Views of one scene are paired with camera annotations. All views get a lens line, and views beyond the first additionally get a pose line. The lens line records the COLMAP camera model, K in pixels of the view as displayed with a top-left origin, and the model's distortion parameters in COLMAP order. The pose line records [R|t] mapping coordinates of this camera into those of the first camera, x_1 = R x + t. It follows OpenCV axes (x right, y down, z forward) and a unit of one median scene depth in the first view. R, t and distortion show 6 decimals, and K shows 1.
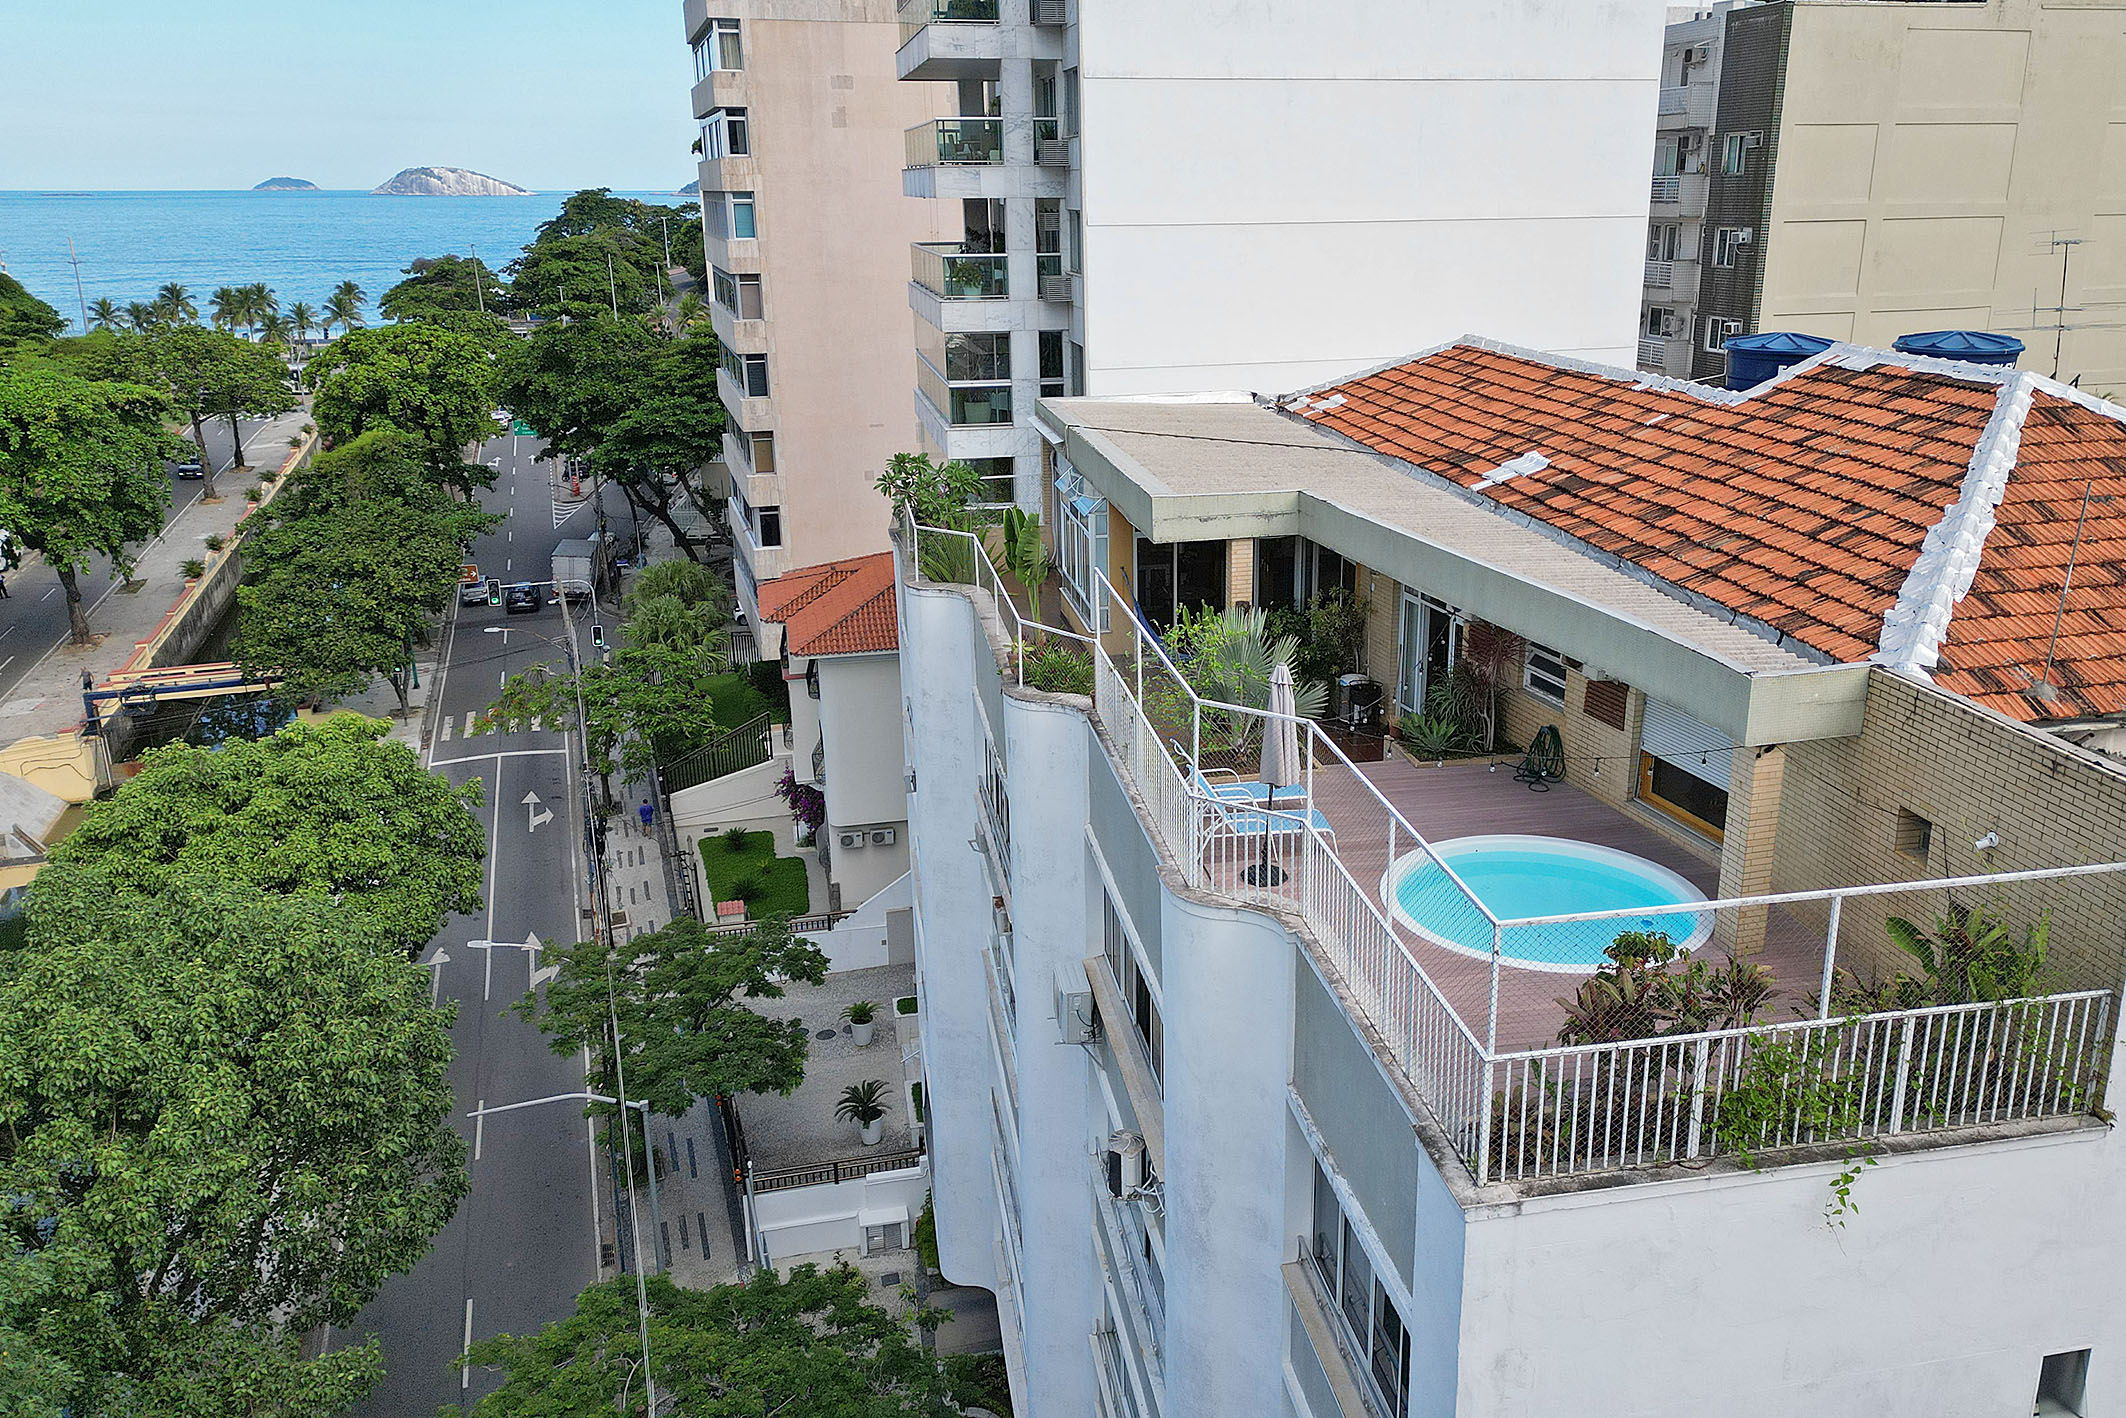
lens RADIAL K [[1603.0, 0, 1142.4], [0, 1603.0, 686.6], [0, 0, 1]] dist [0.088434, -0.091246]
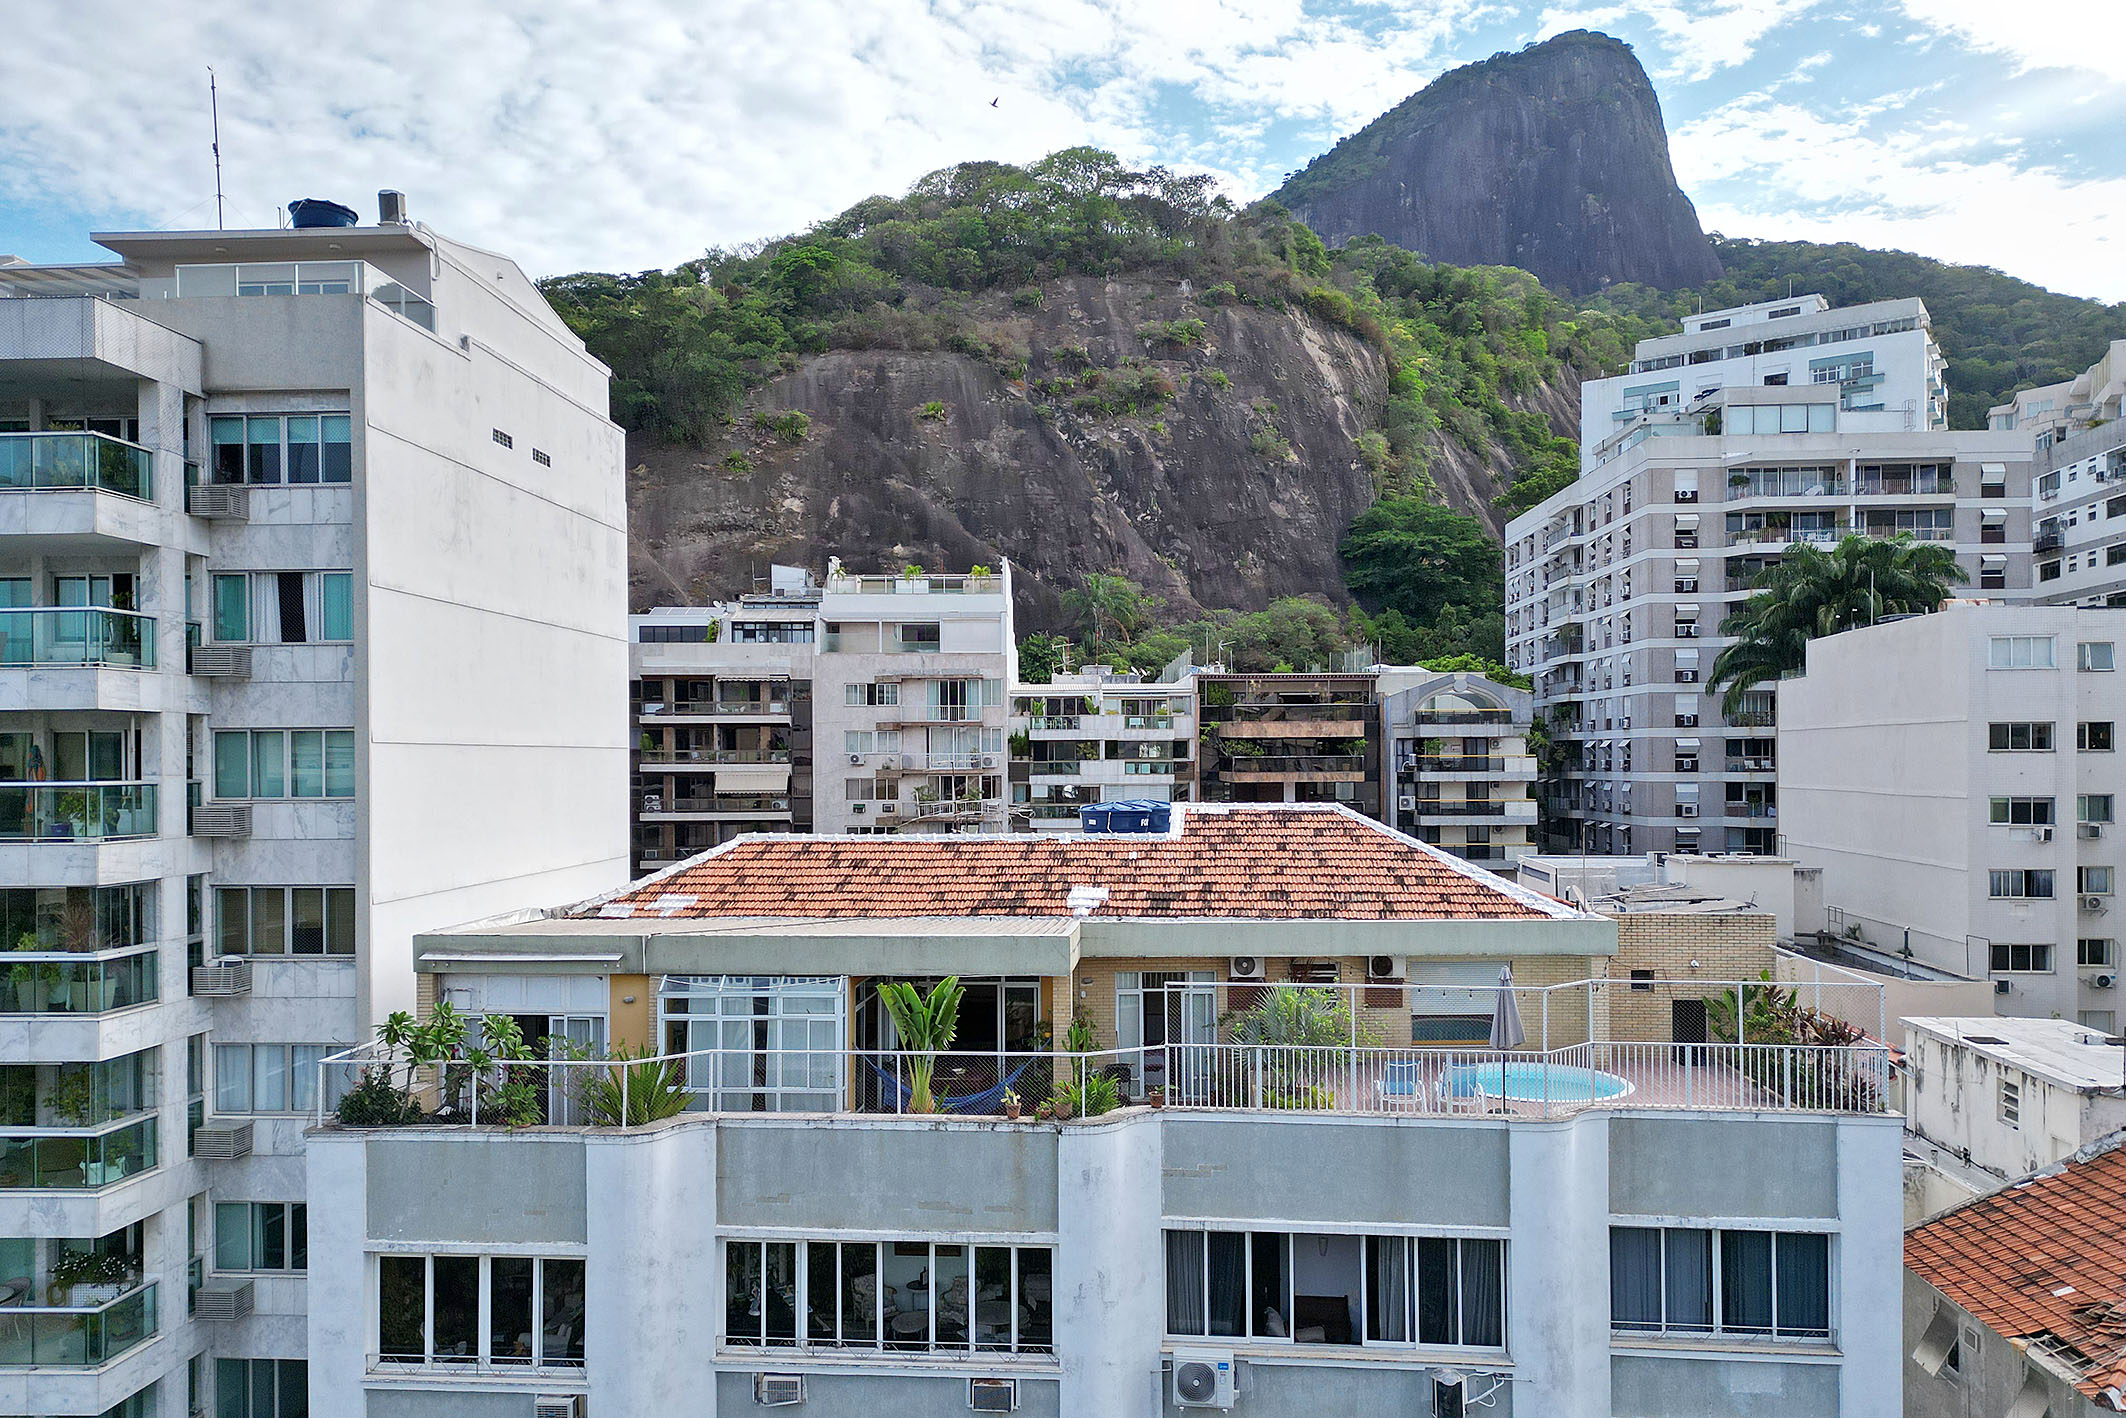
lens RADIAL K [[1498.0, 0, 1063.2], [0, 1498.0, 769.1], [0, 0, 1]] dist [0.084580, -0.099351]
pose [[0.286349, 0.000091, 0.958126, -0.782141], [0.286434, 0.954260, -0.085695, -0.105352], [-0.914309, 0.298978, 0.273225, 0.487177]]
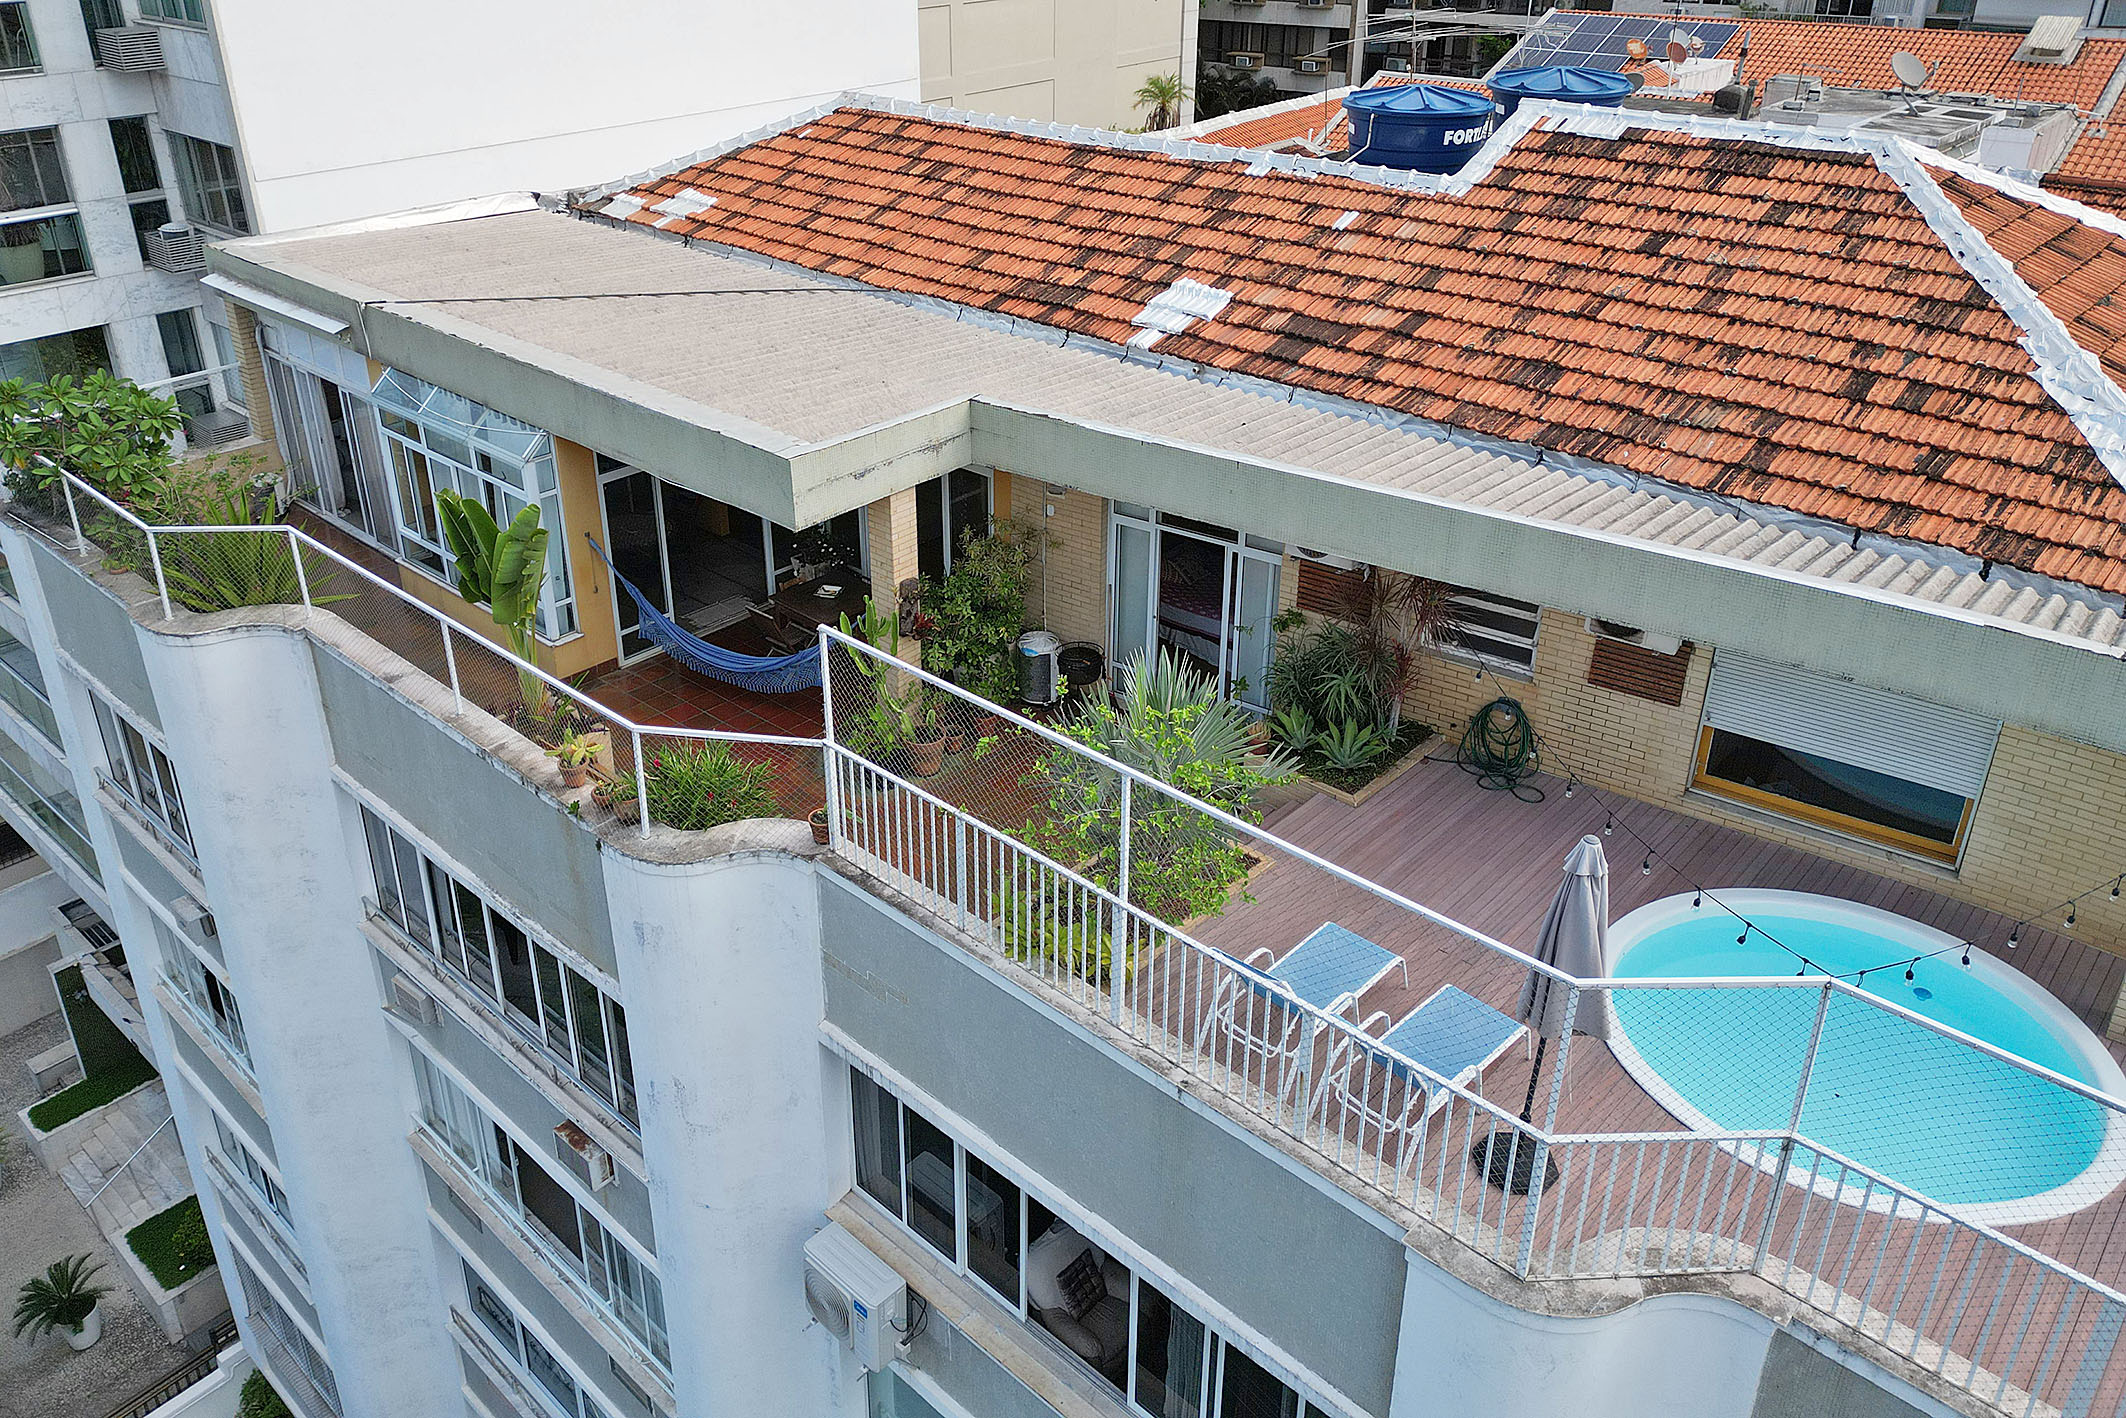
lens RADIAL K [[1579.3, 0, 993.6], [0, 1579.3, 575.8], [0, 0, 1]] dist [0.080742, -0.091969]
pose [[0.820162, -0.242460, 0.518215, -0.180268], [0.173394, 0.968502, 0.178713, -0.123446], [-0.545223, -0.056718, 0.836370, 0.343768]]
